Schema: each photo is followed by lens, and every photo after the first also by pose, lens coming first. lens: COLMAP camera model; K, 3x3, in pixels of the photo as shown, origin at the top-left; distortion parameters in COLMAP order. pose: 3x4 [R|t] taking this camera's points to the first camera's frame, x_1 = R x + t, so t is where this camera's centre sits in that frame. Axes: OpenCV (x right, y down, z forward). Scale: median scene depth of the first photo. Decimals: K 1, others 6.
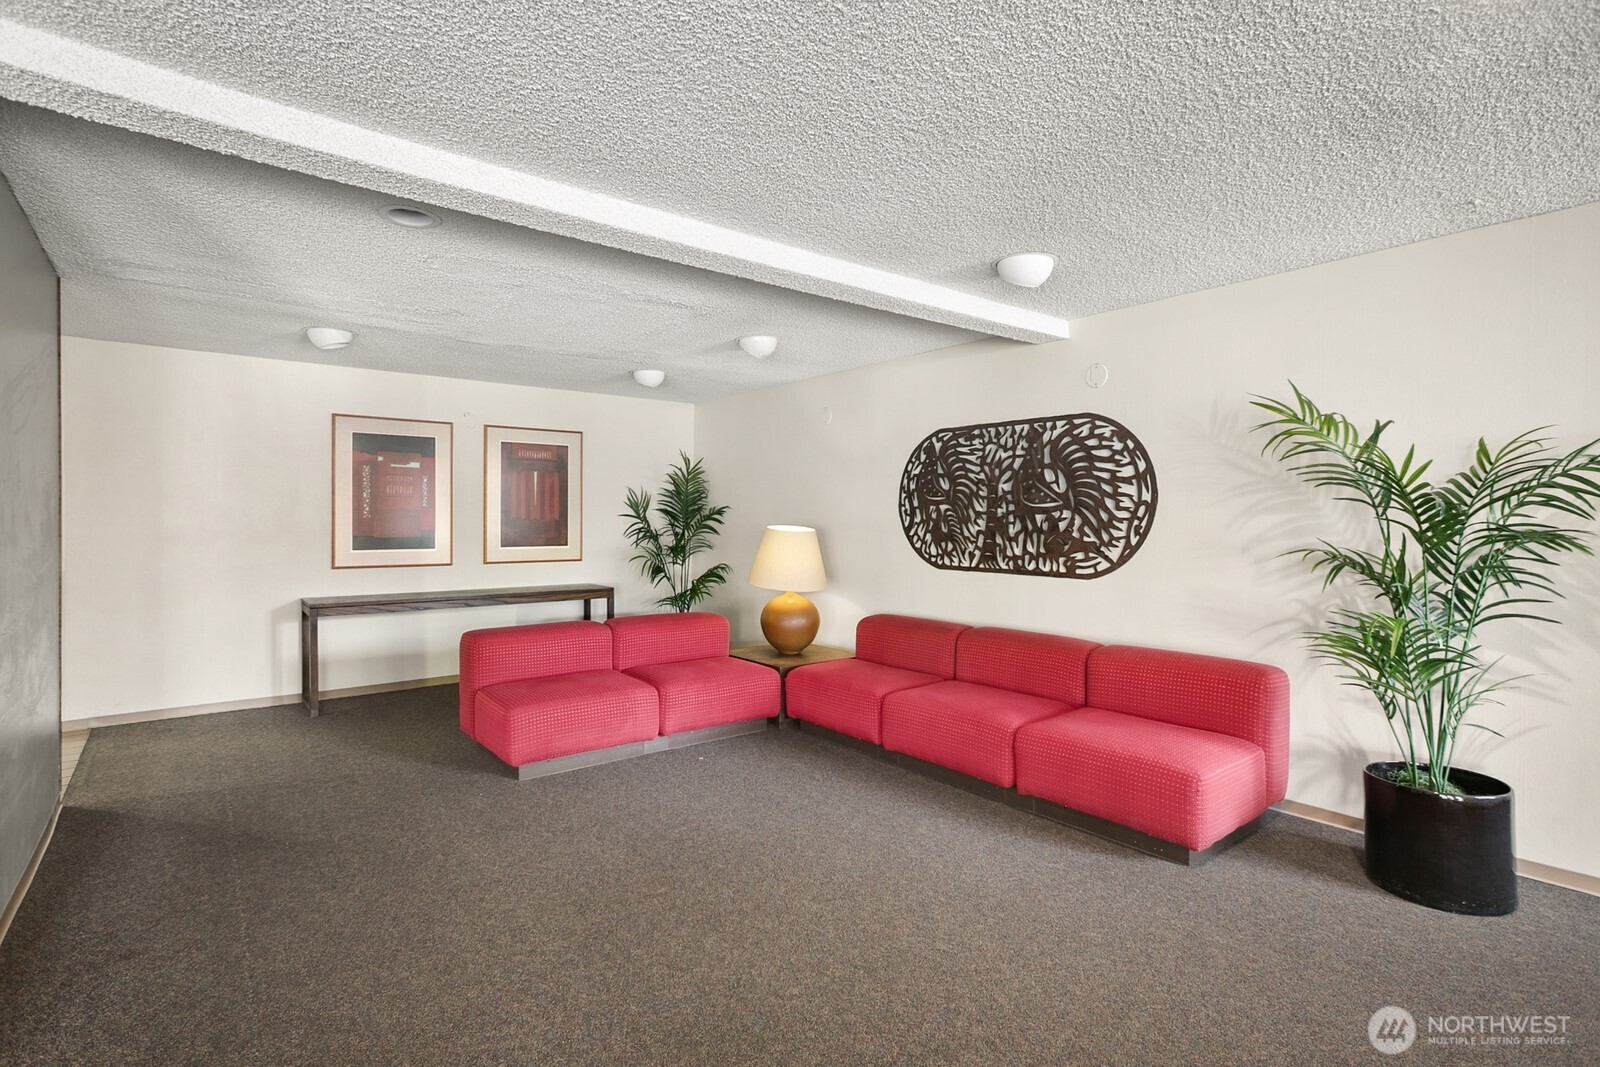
lens RADIAL K [[791.0, 0, 800.0], [0, 791.0, 533.5], [0, 0, 1]] dist [-0.044935, 0.026233]
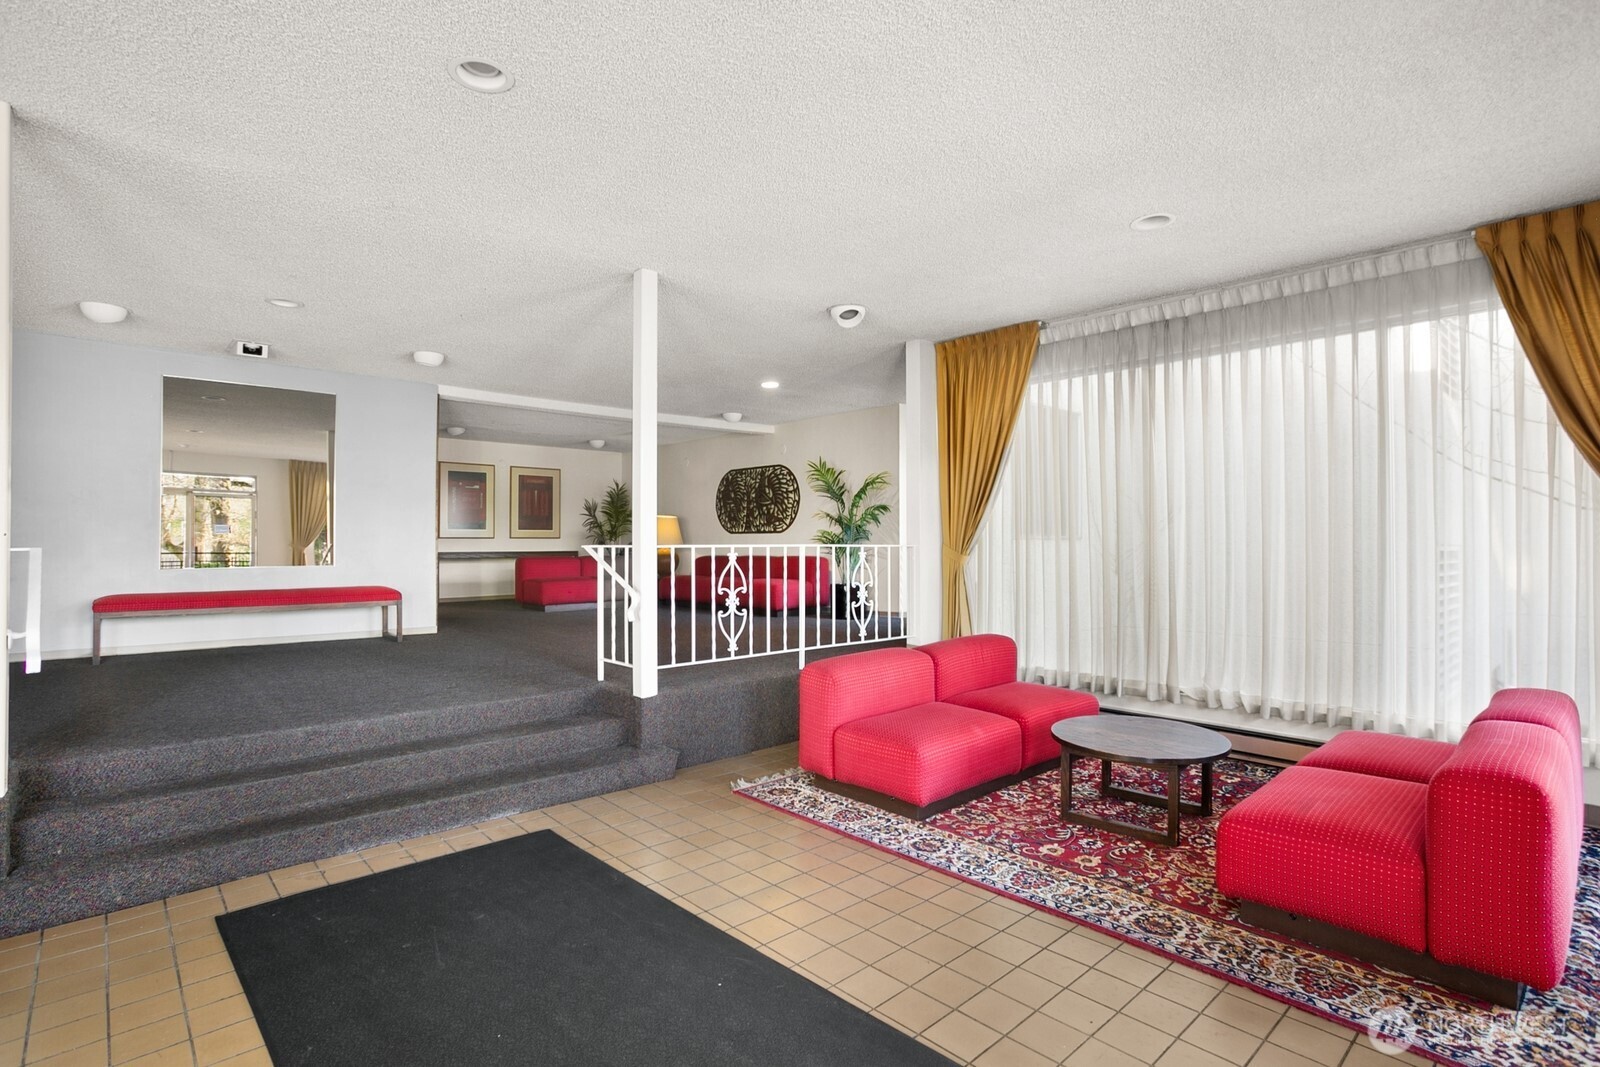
lens RADIAL K [[791.0, 0, 800.0], [0, 791.0, 533.5], [0, 0, 1]] dist [-0.044935, 0.026233]
pose [[0.997829, -0.005369, 0.065637, 0.231440], [0.007388, 0.999506, -0.030554, 0.116910], [-0.065441, 0.030973, 0.997376, -1.242386]]
